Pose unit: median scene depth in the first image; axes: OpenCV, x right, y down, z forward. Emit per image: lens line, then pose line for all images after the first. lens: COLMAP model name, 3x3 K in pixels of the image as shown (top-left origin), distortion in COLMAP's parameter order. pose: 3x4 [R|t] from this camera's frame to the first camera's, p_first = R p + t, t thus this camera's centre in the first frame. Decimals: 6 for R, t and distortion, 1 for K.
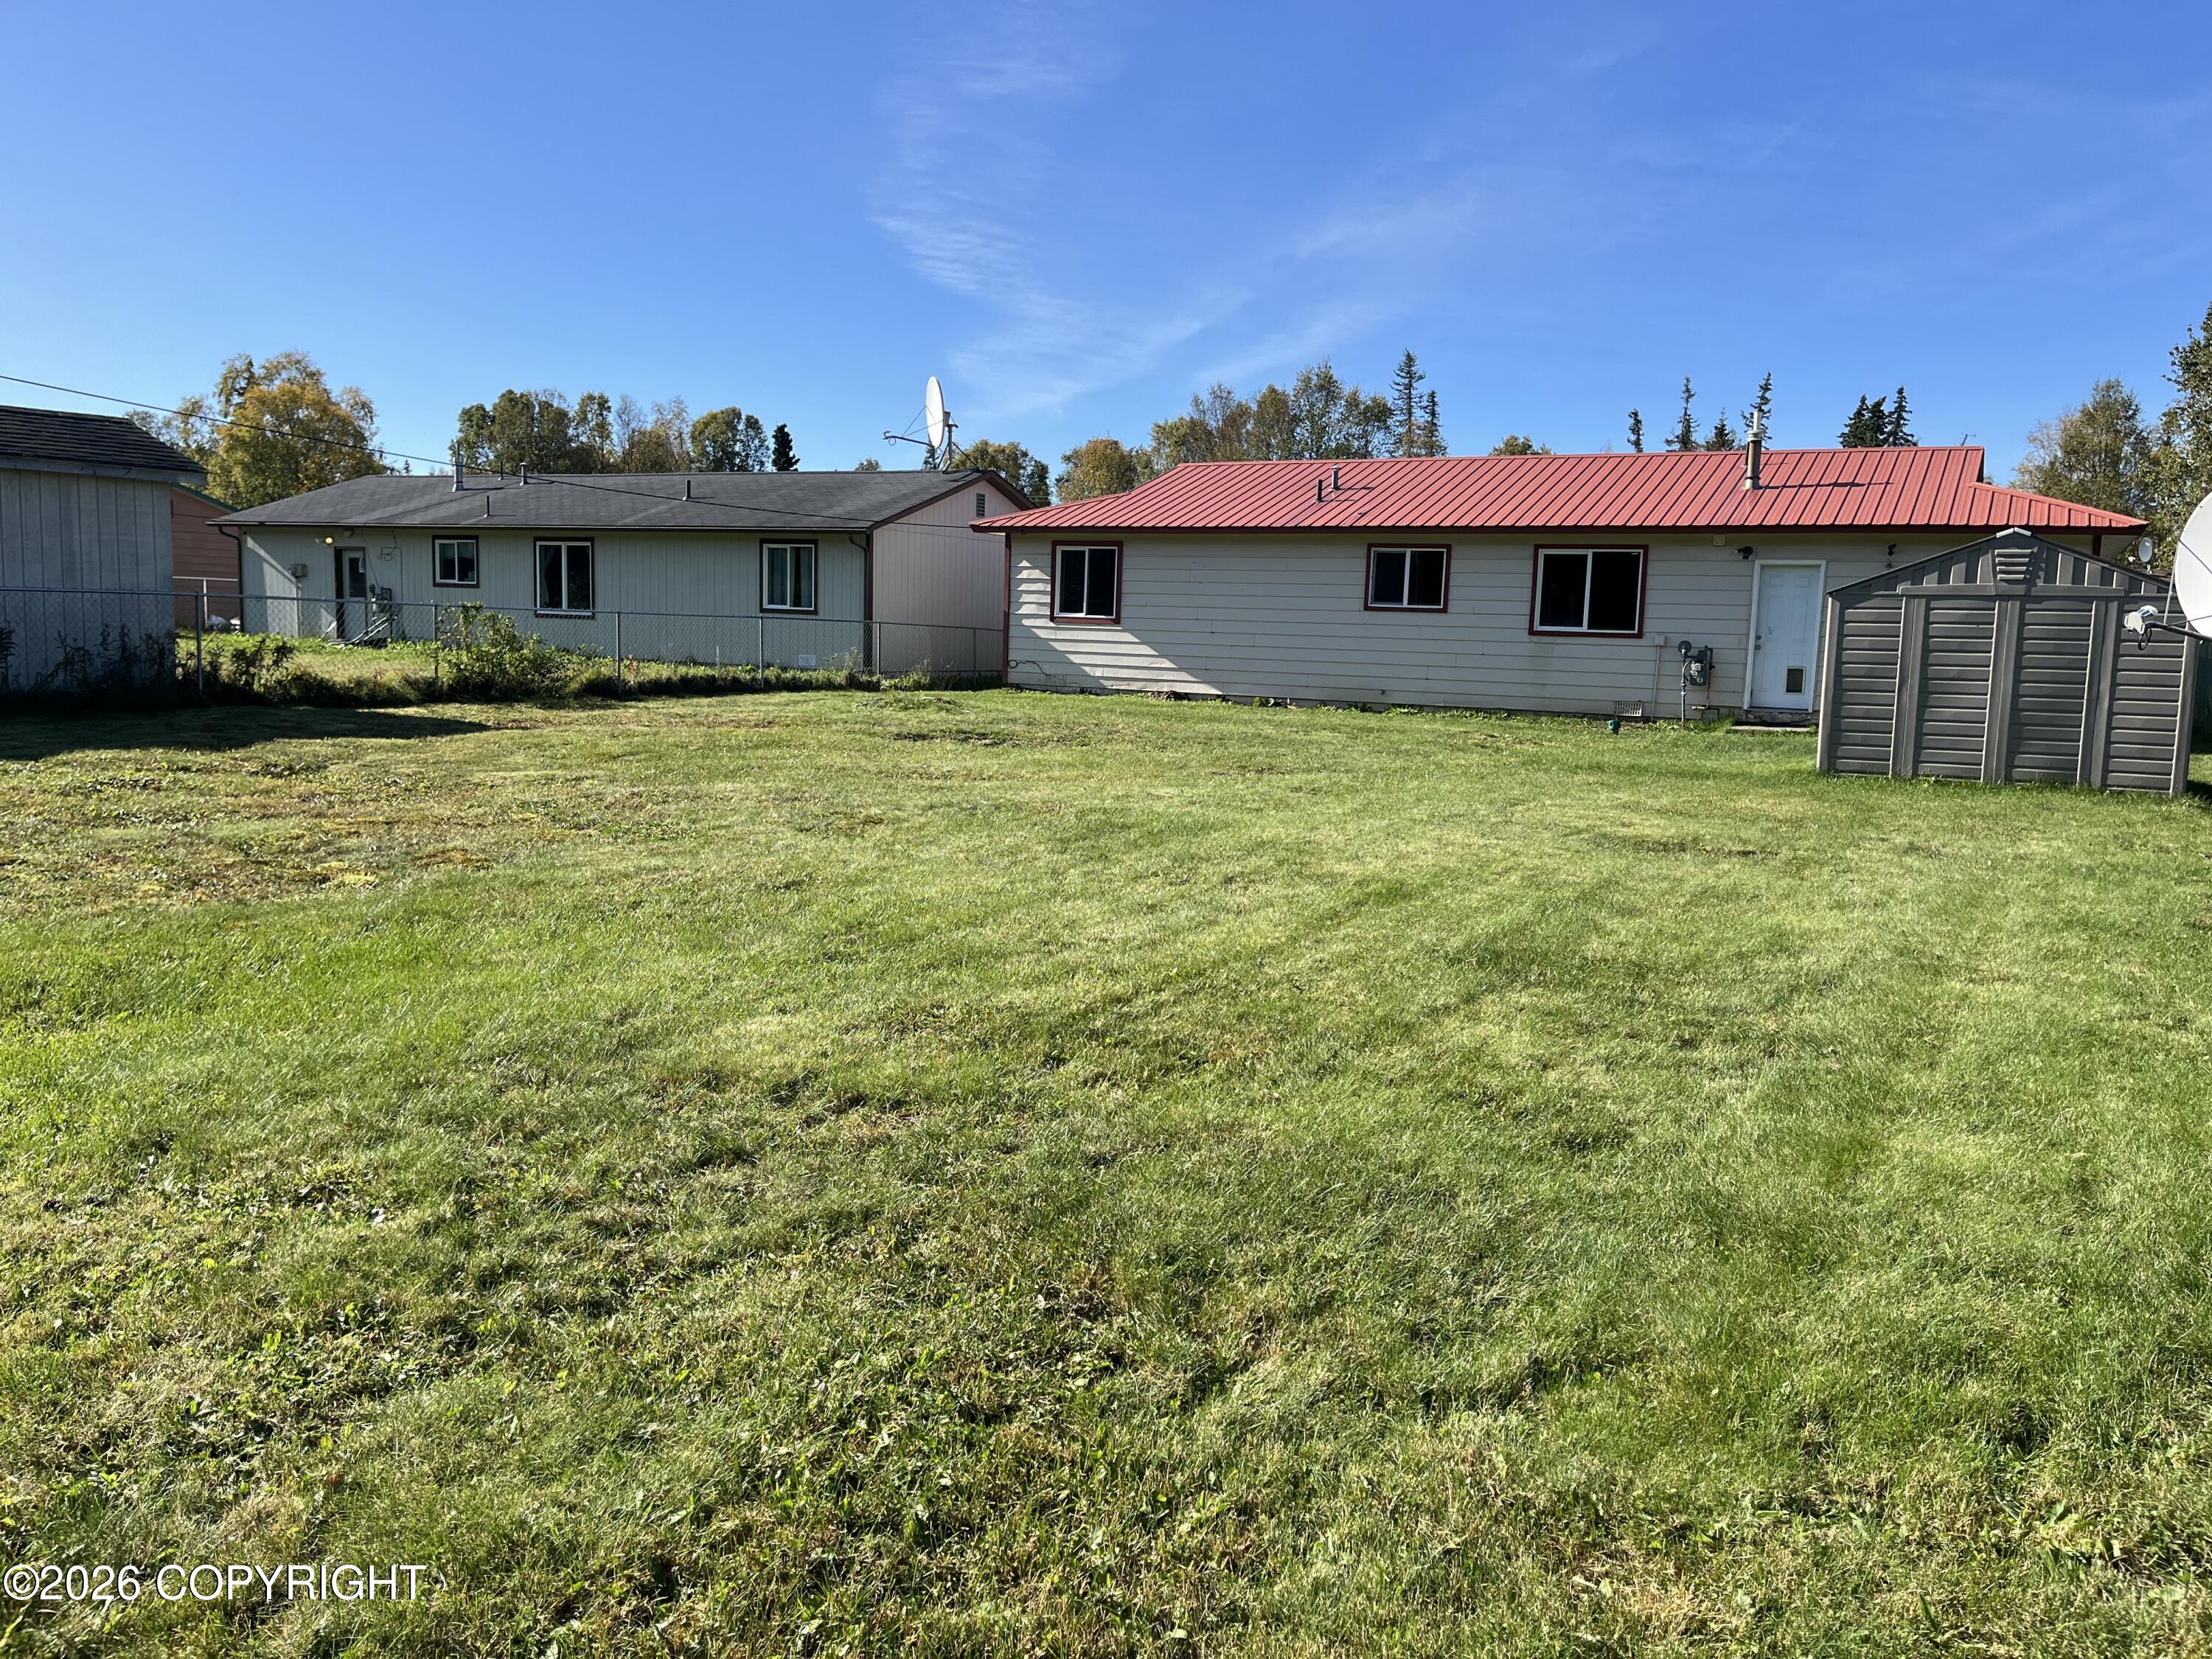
lens RADIAL K [[1668.7, 0, 1104.0], [0, 1668.7, 820.8], [0, 0, 1]] dist [0.082419, -0.107155]
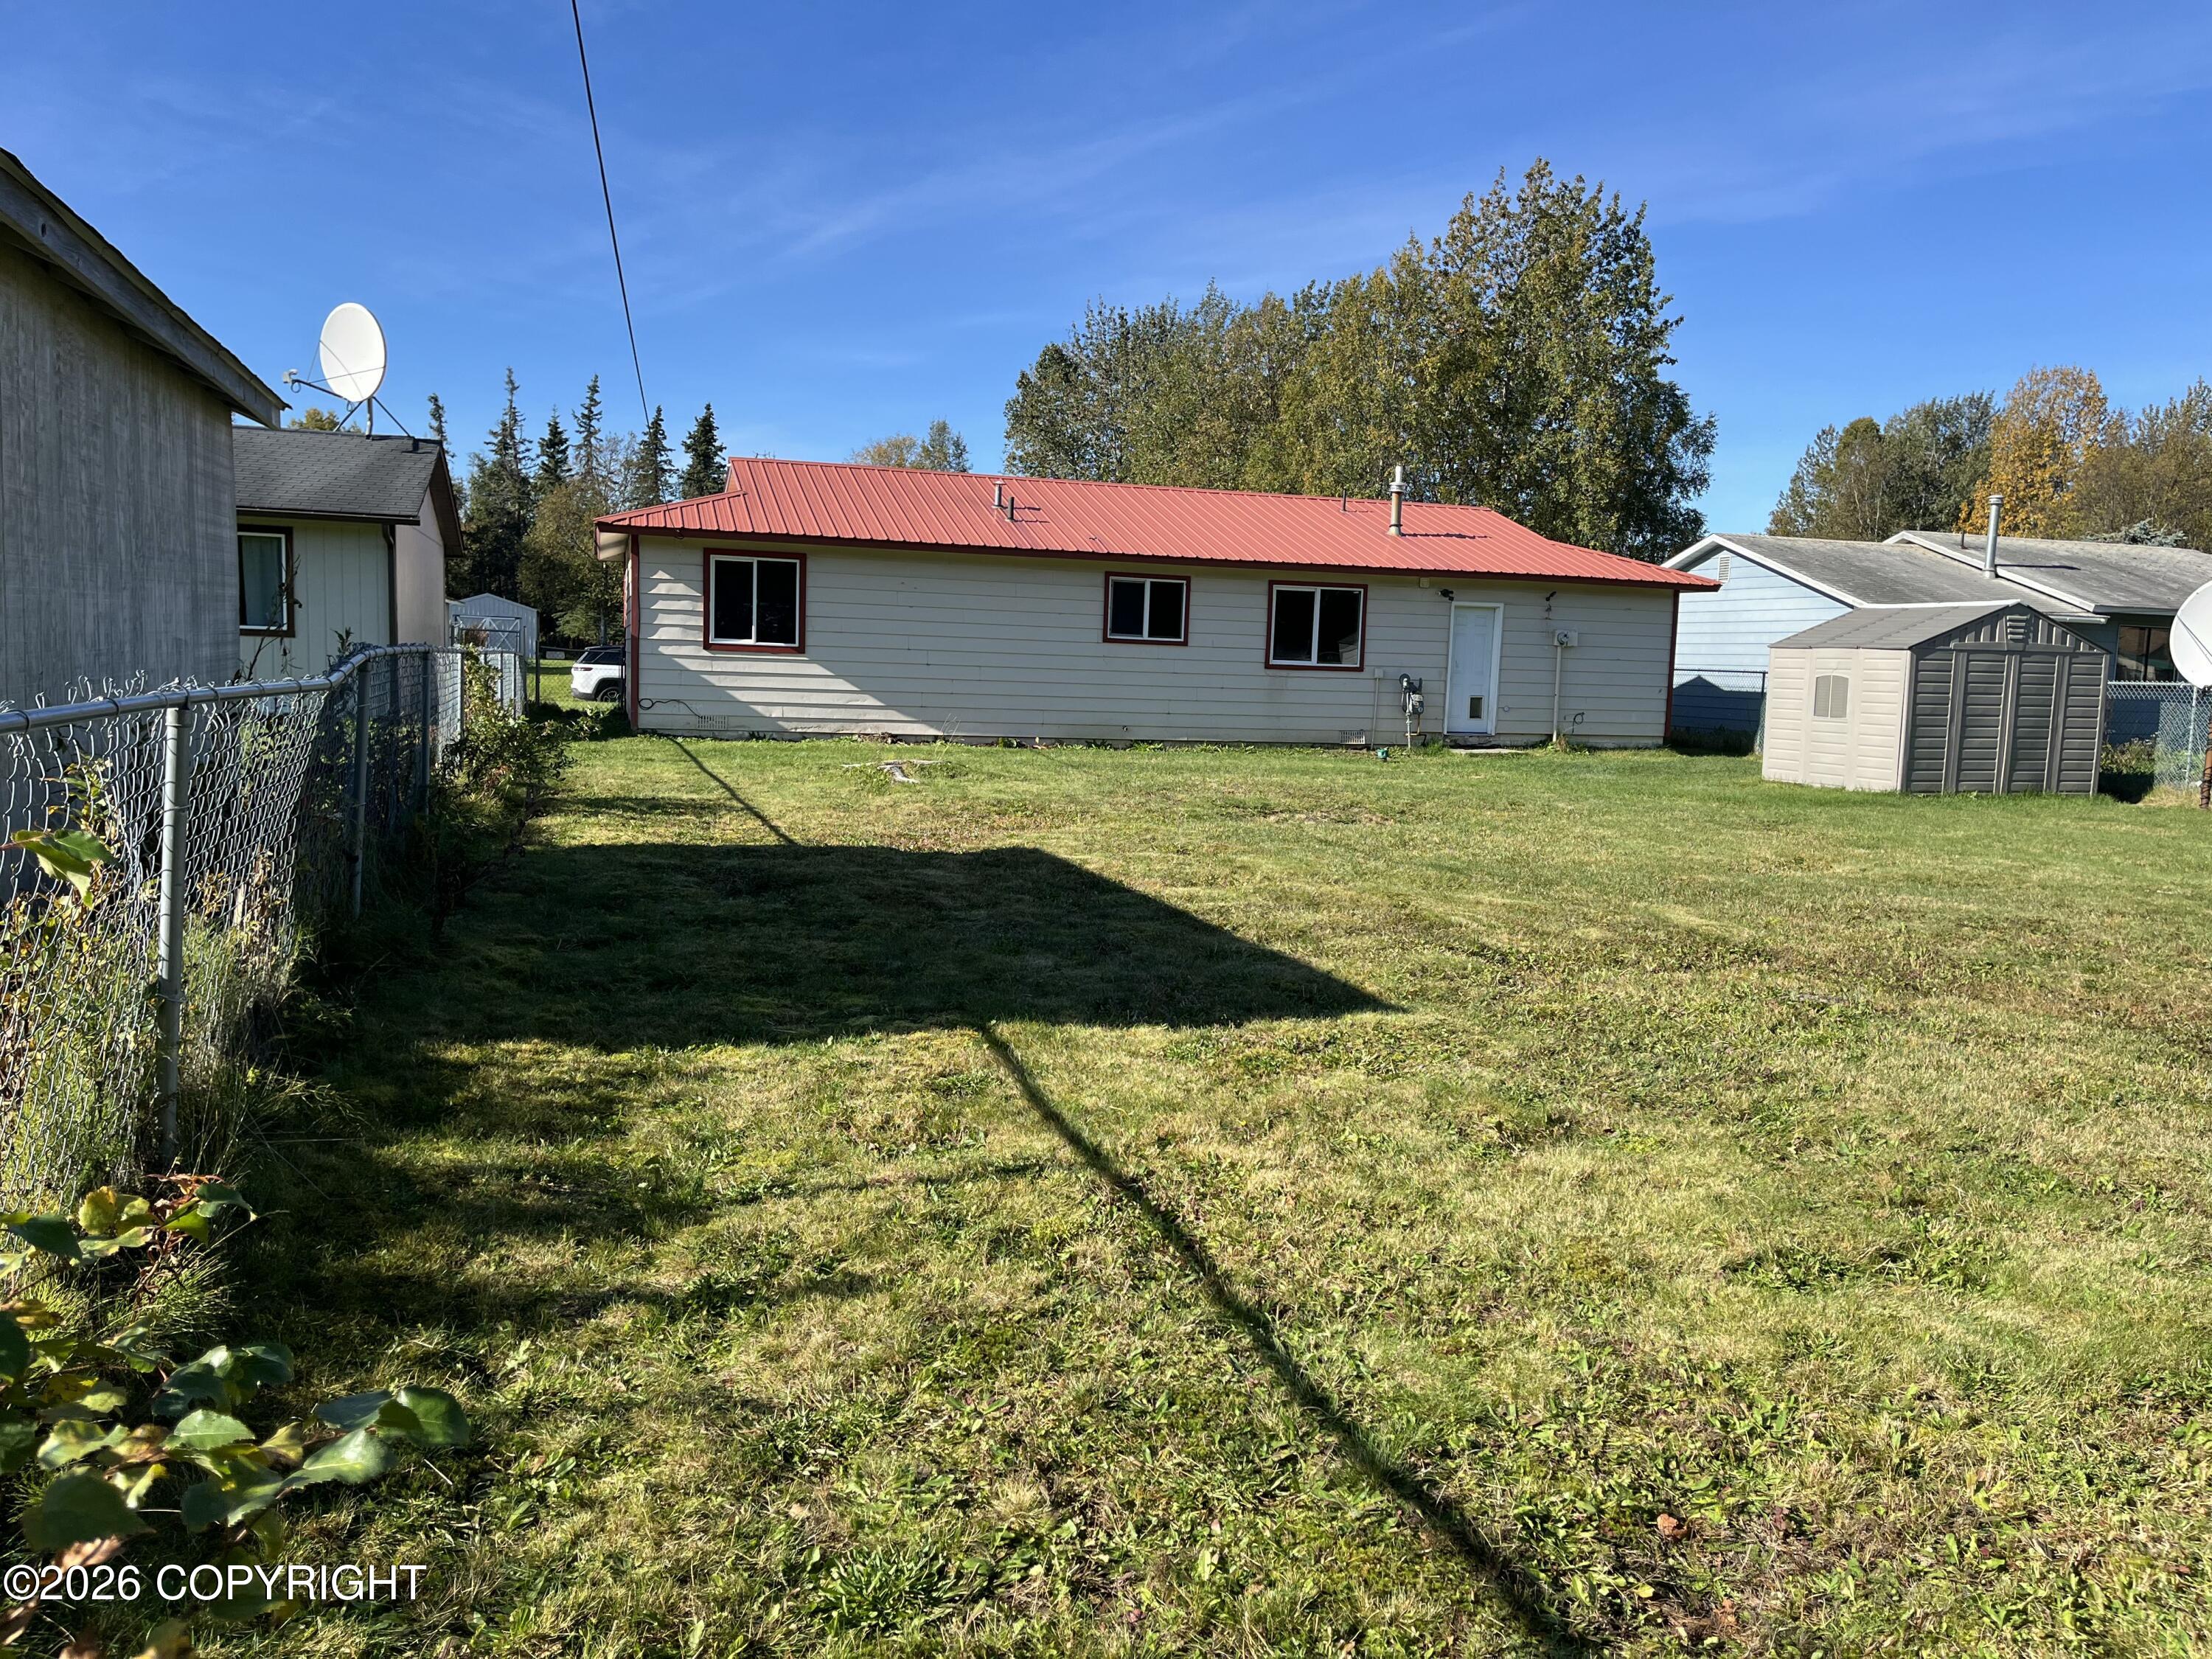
lens RADIAL K [[1668.7, 0, 1113.5], [0, 1668.7, 850.5], [0, 0, 1]] dist [0.082419, -0.107155]
pose [[0.698423, -0.088748, 0.710161, -0.524693], [0.072876, 0.995943, 0.052791, -0.058117], [-0.711965, 0.014884, 0.702057, 0.337606]]
